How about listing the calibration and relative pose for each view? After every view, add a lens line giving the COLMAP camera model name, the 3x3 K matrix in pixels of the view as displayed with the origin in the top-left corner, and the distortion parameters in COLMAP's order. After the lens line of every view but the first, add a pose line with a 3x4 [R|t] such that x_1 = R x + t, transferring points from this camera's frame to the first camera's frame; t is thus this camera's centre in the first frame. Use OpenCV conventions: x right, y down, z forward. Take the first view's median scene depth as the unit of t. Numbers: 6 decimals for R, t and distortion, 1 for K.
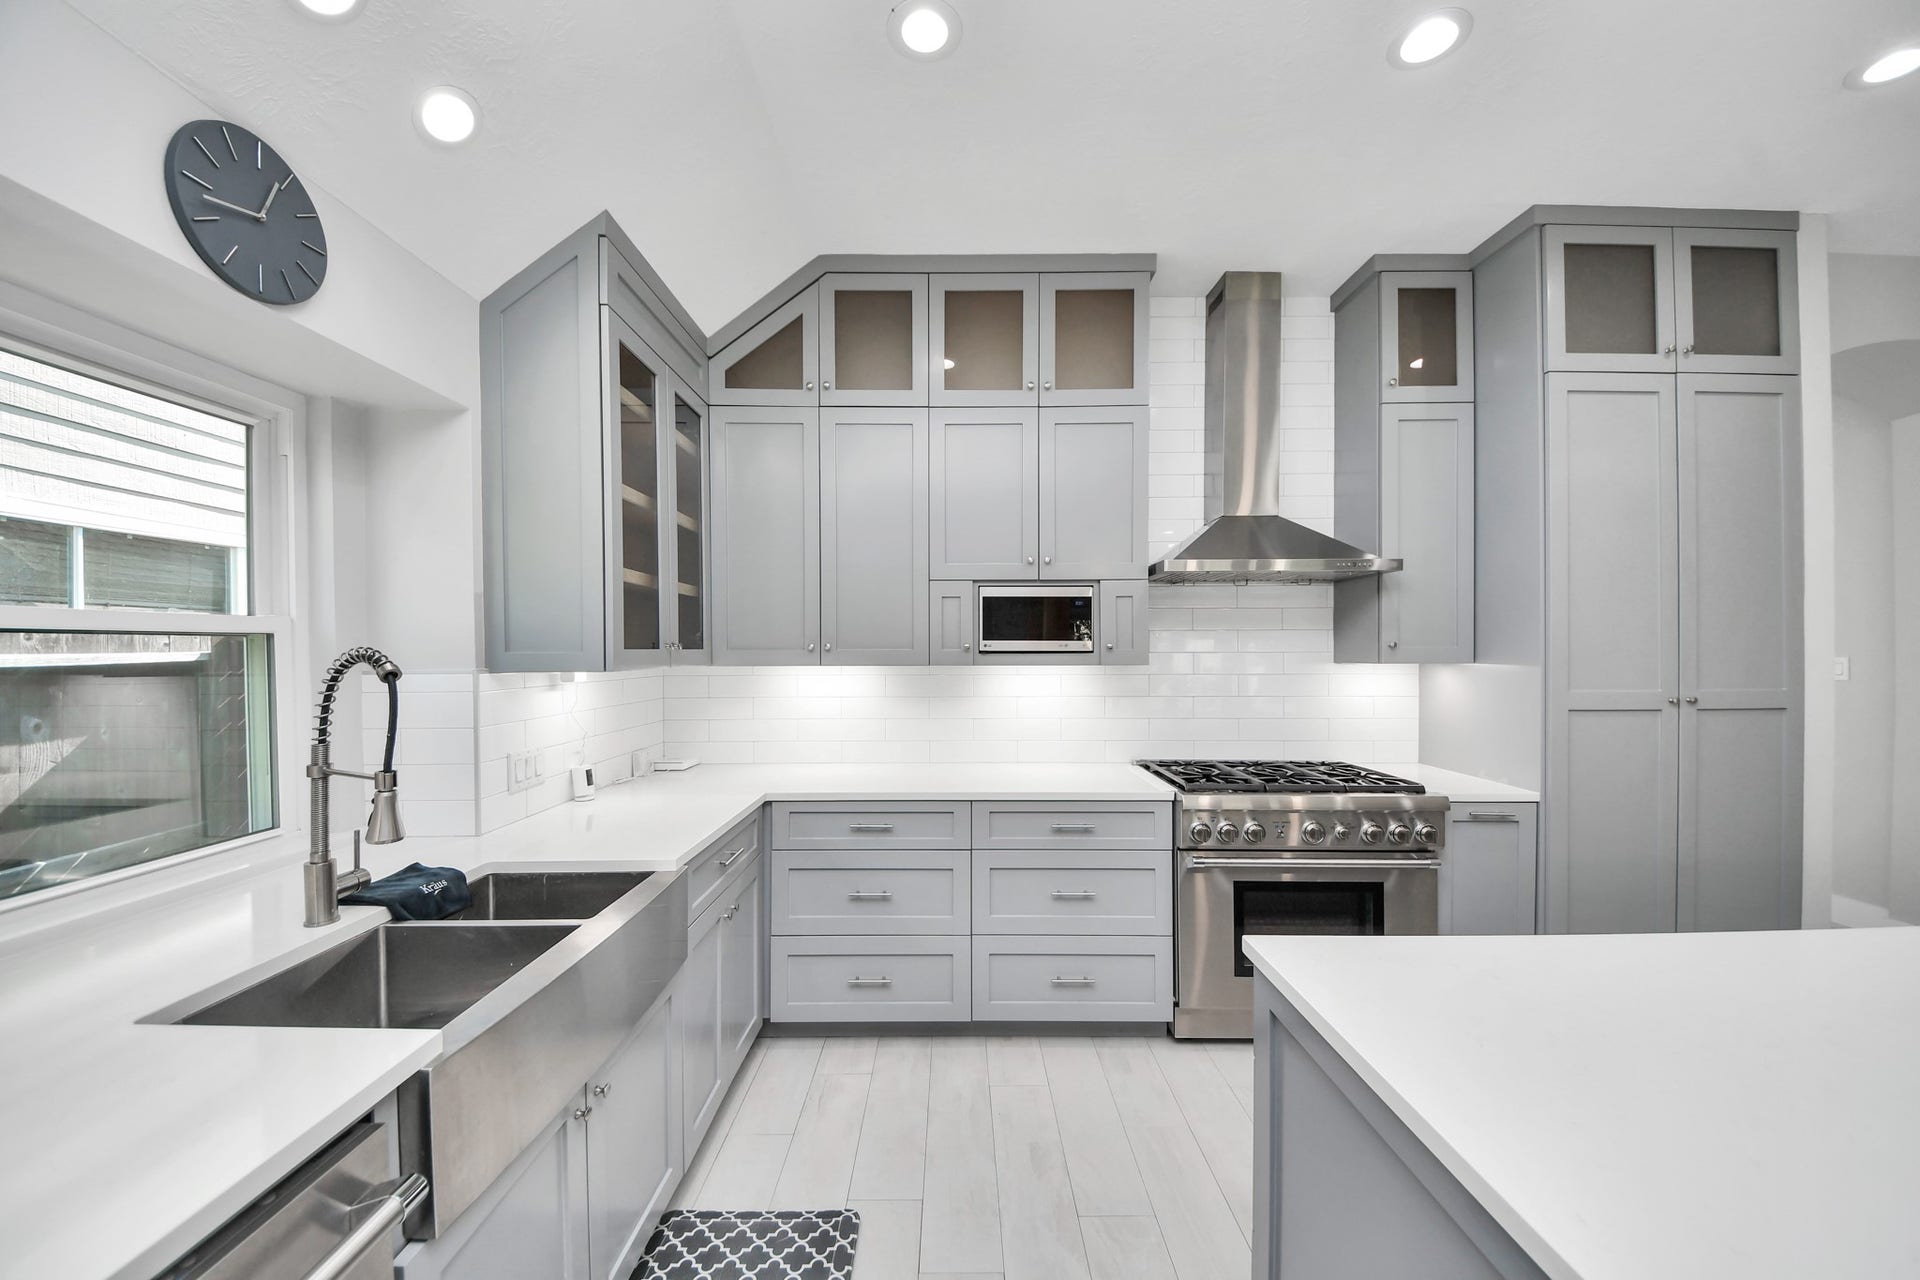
lens RADIAL K [[675.4, 0, 954.9], [0, 675.4, 659.0], [0, 0, 1]] dist [0.012263, -0.011030]
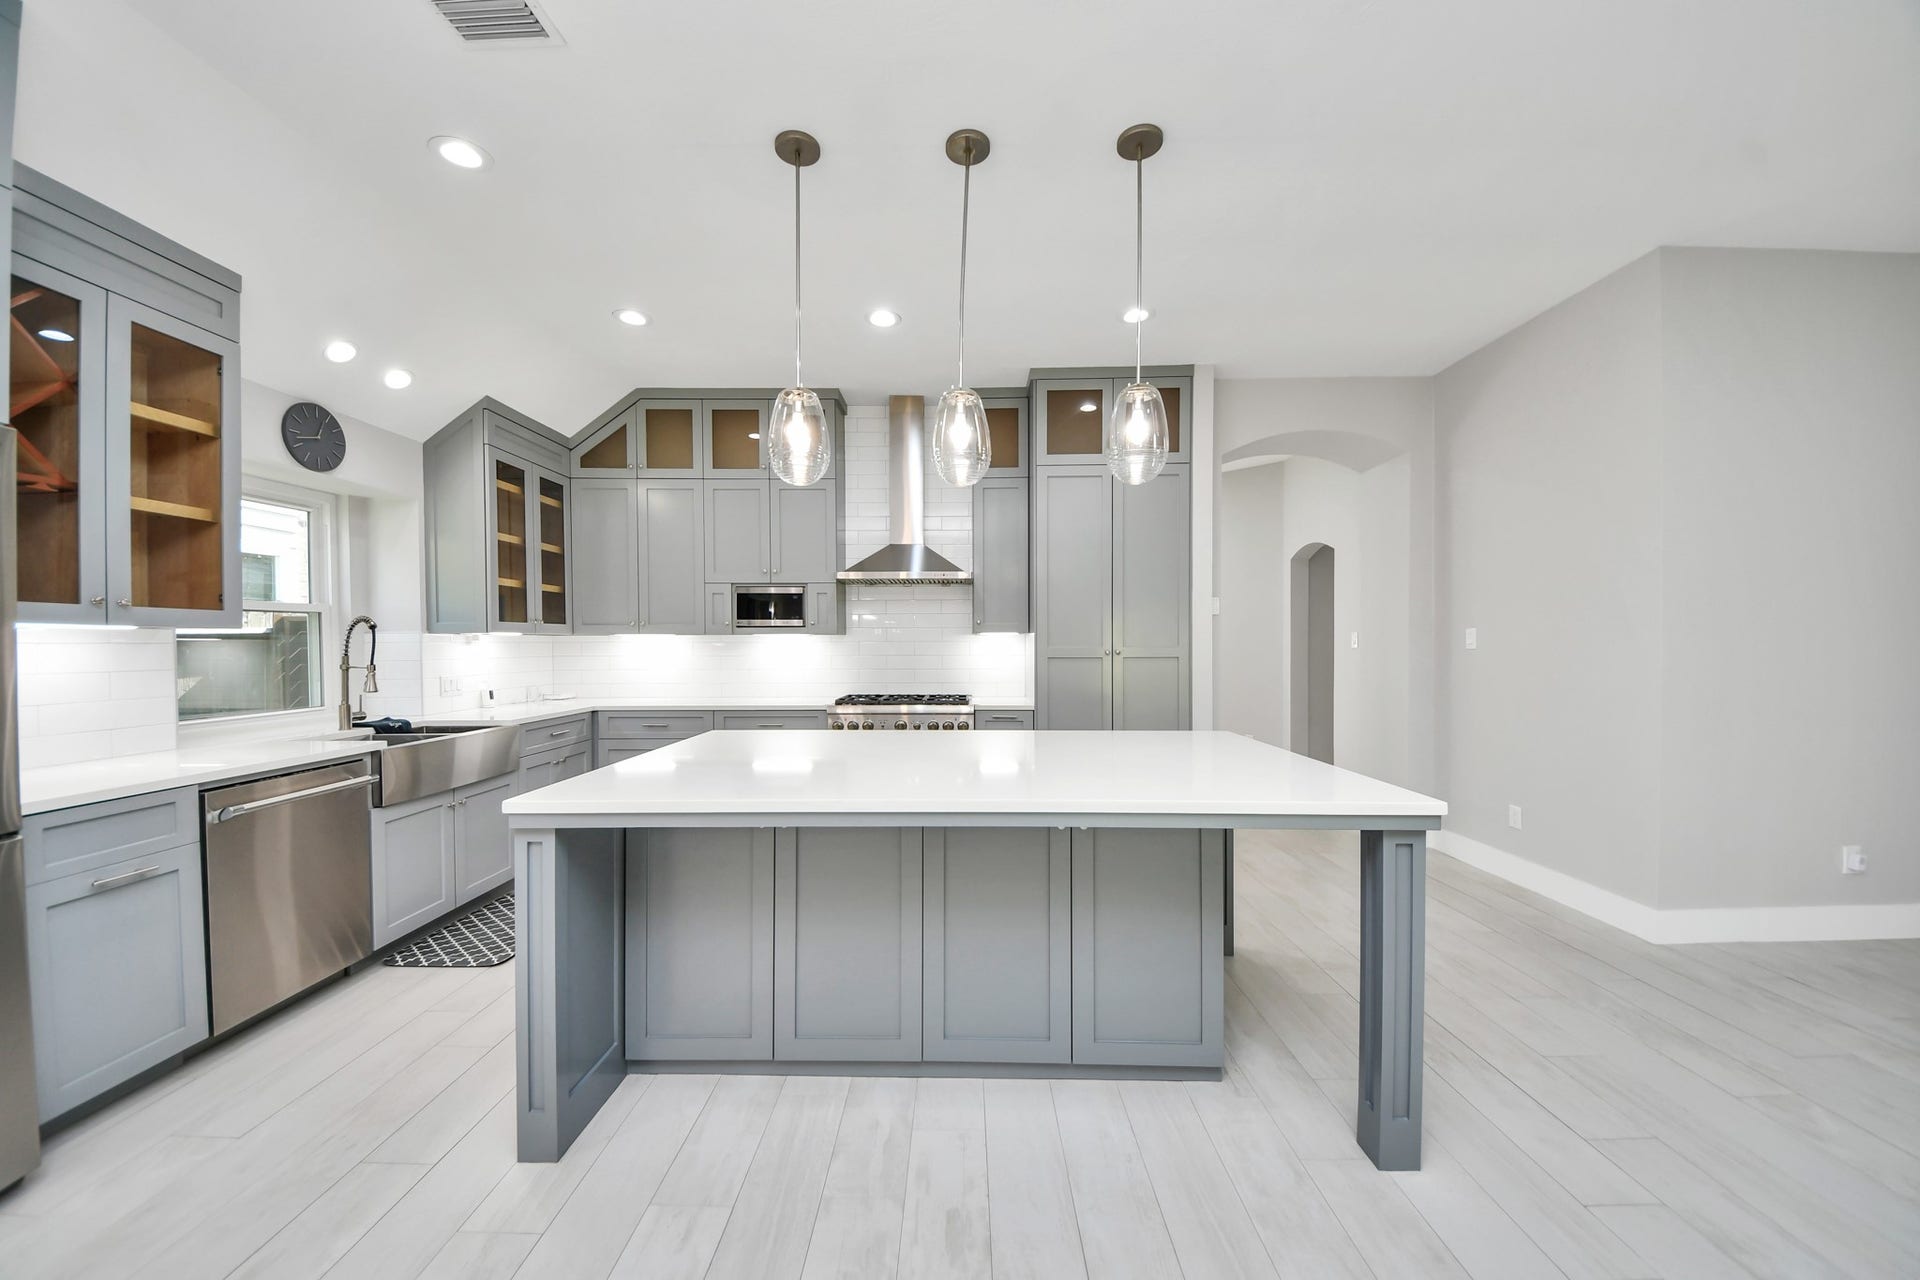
lens RADIAL K [[682.5, 0, 959.2], [0, 682.5, 656.0], [0, 0, 1]] dist [0.022634, -0.017722]
pose [[0.999890, 0.002169, -0.014661, 0.691710], [-0.002056, 0.999968, 0.007710, 0.054272], [0.014677, -0.007679, 0.999863, -0.761612]]
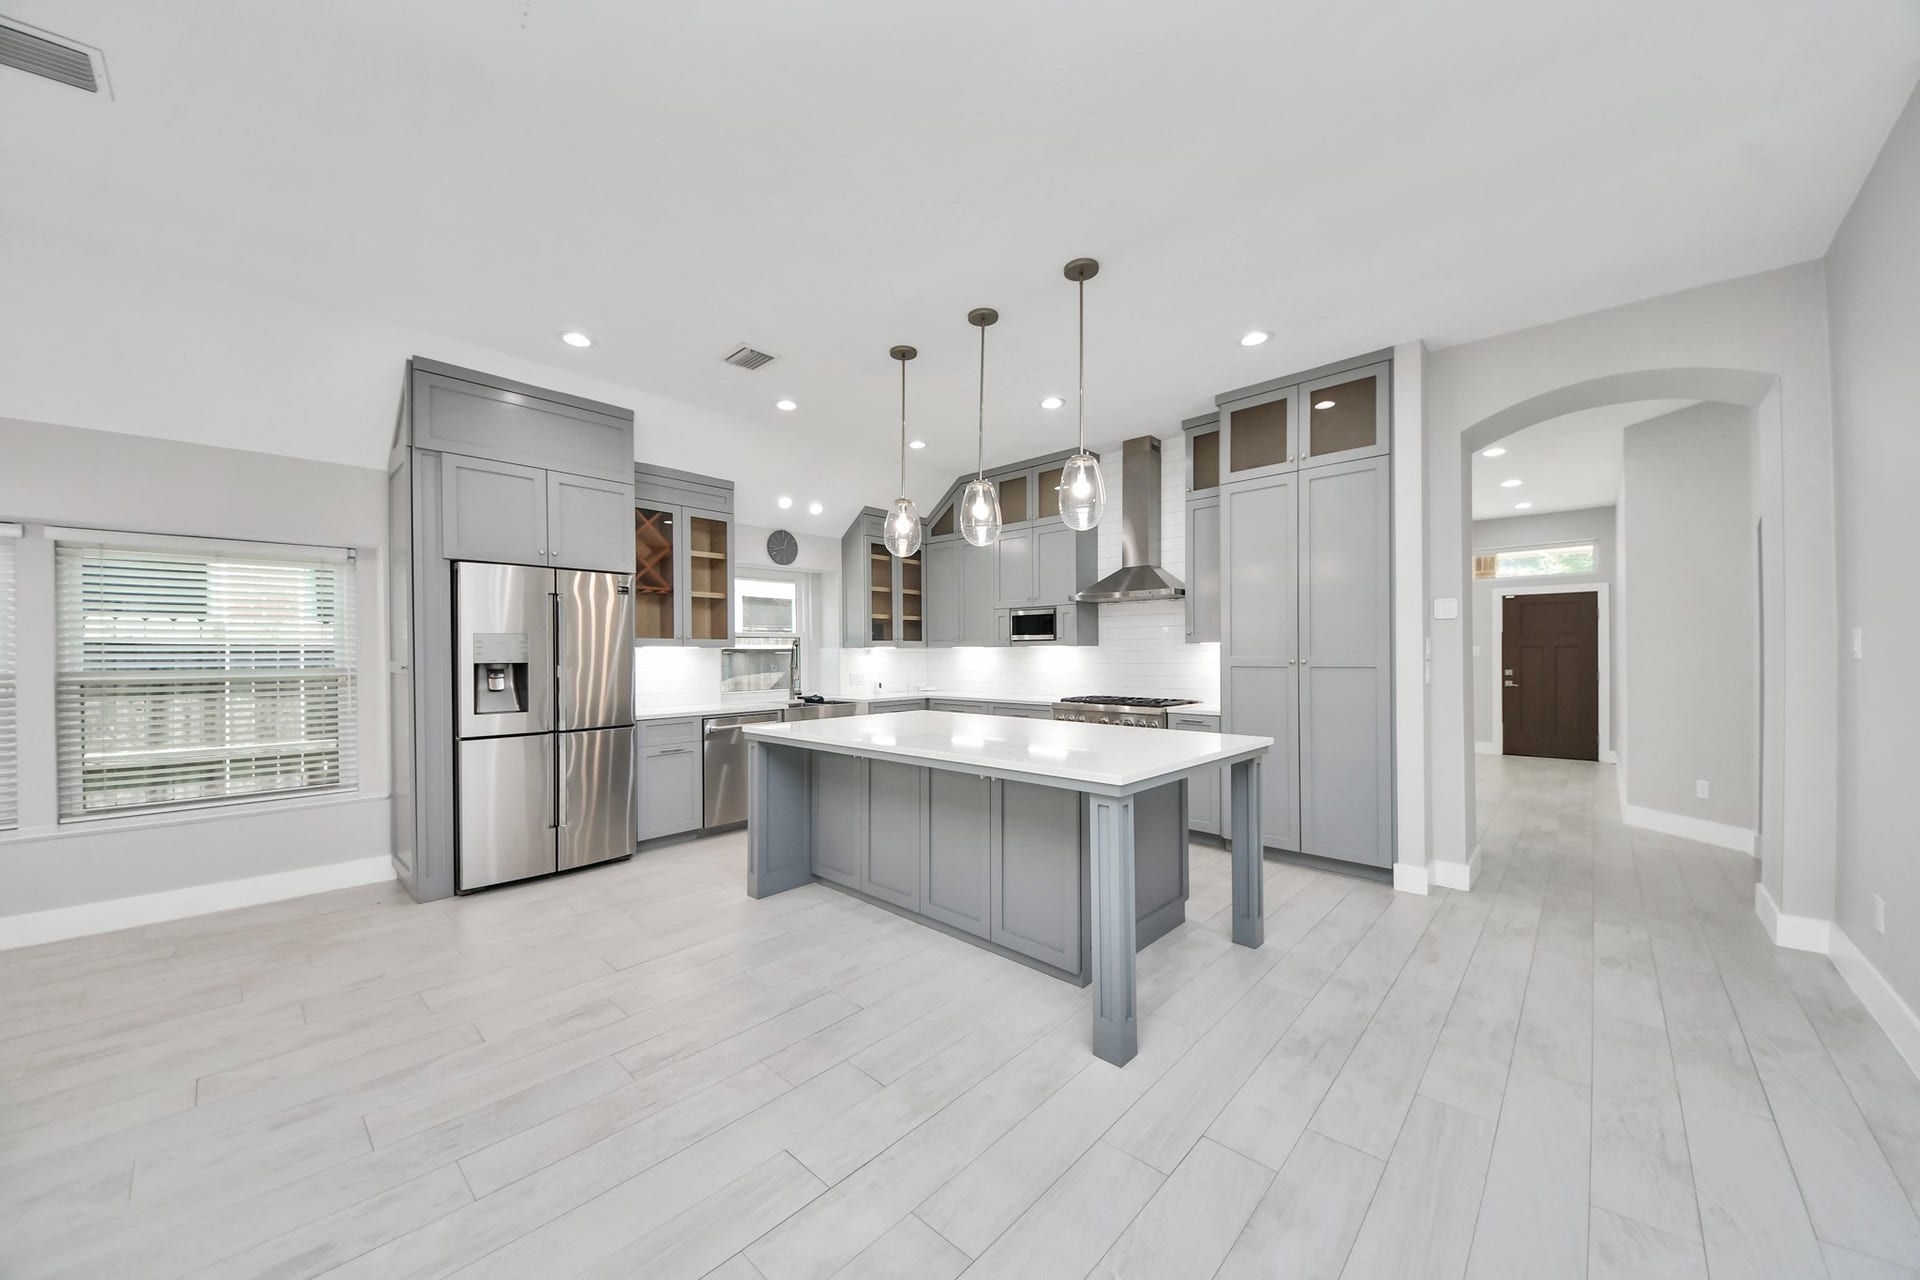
lens RADIAL K [[682.5, 0, 959.2], [0, 682.5, 656.0], [0, 0, 1]] dist [0.022634, -0.017722]
pose [[0.729555, 0.002008, -0.683919, 1.636853], [-0.005633, 0.999979, -0.003073, 0.054566], [0.683899, 0.006095, 0.729551, -0.859586]]
